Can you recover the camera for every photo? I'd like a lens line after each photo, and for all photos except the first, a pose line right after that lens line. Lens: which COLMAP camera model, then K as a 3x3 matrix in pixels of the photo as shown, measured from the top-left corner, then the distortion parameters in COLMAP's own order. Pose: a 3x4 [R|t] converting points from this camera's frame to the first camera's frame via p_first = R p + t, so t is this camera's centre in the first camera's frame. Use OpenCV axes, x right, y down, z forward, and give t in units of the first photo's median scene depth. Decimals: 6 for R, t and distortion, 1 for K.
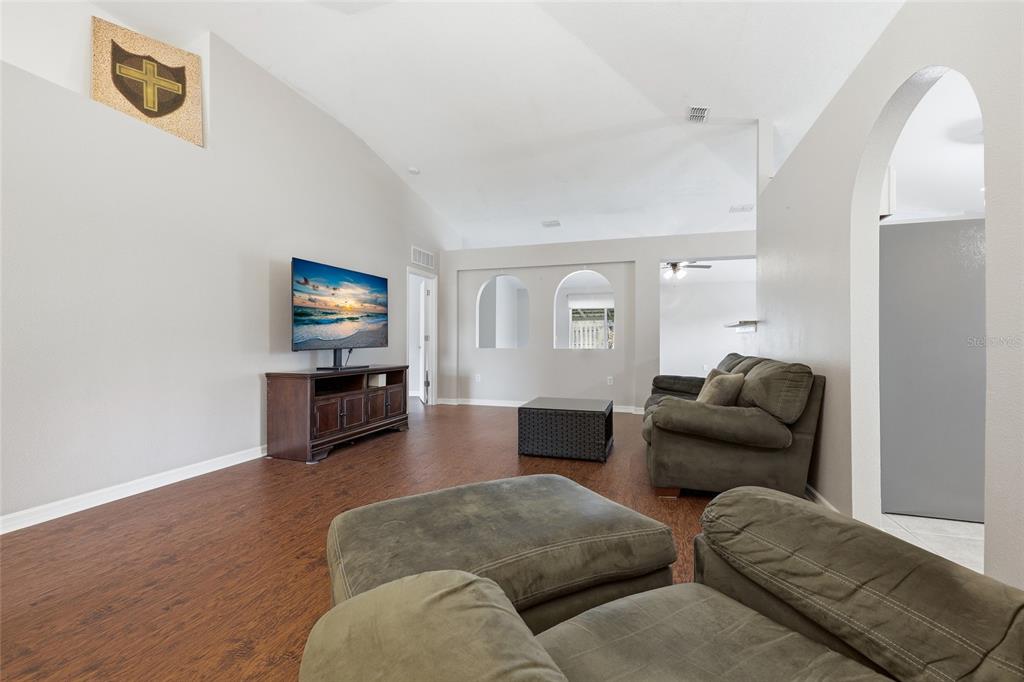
lens RADIAL K [[420.2, 0, 511.2], [0, 420.2, 339.2], [0, 0, 1]] dist [-0.000282, 0.000829]
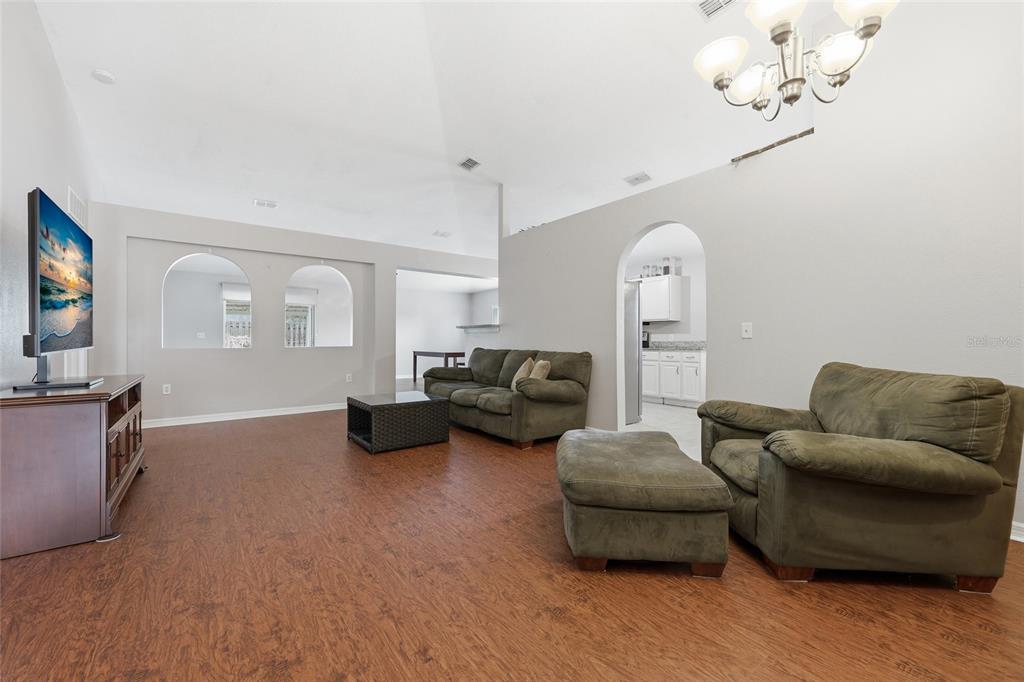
lens RADIAL K [[420.2, 0, 508.3], [0, 420.2, 337.6], [0, 0, 1]] dist [-0.000282, 0.000829]
pose [[0.579047, 0.003590, 0.815286, -0.549363], [-0.005178, 0.999986, -0.000725, 0.000855], [-0.815278, -0.003802, 0.579058, 0.151957]]
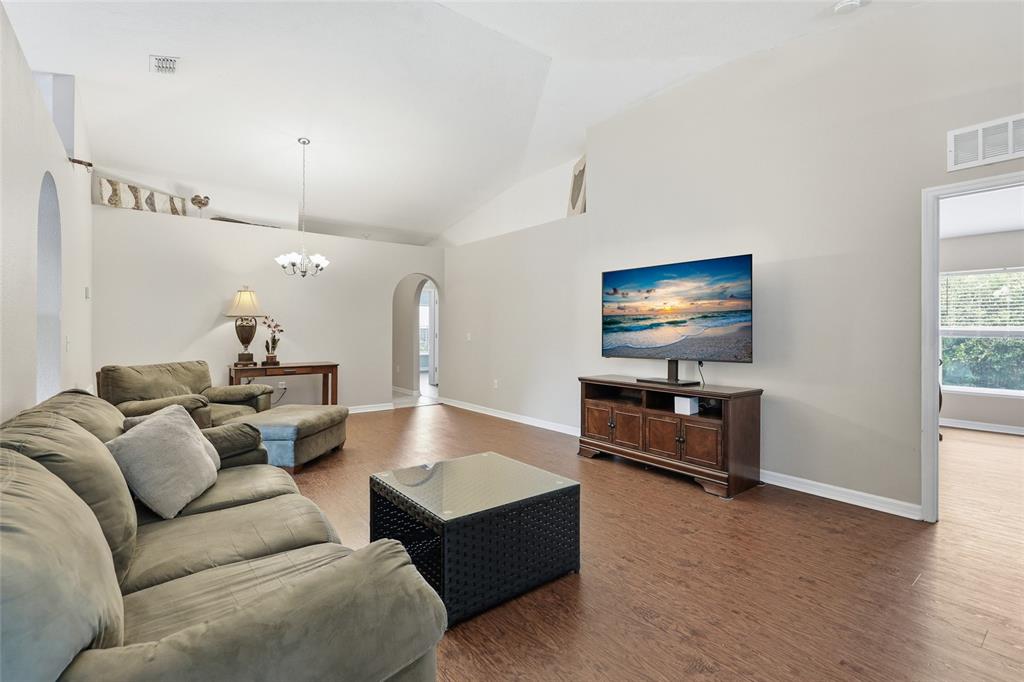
lens RADIAL K [[467.5, 0, 525.3], [0, 467.5, 327.7], [0, 0, 1]] dist [-0.019461, 0.000057]
pose [[-0.517944, -0.008093, -0.855376, 0.583394], [-0.003447, 0.999967, -0.007374, -0.033955], [0.855408, -0.000871, -0.517955, 1.314864]]
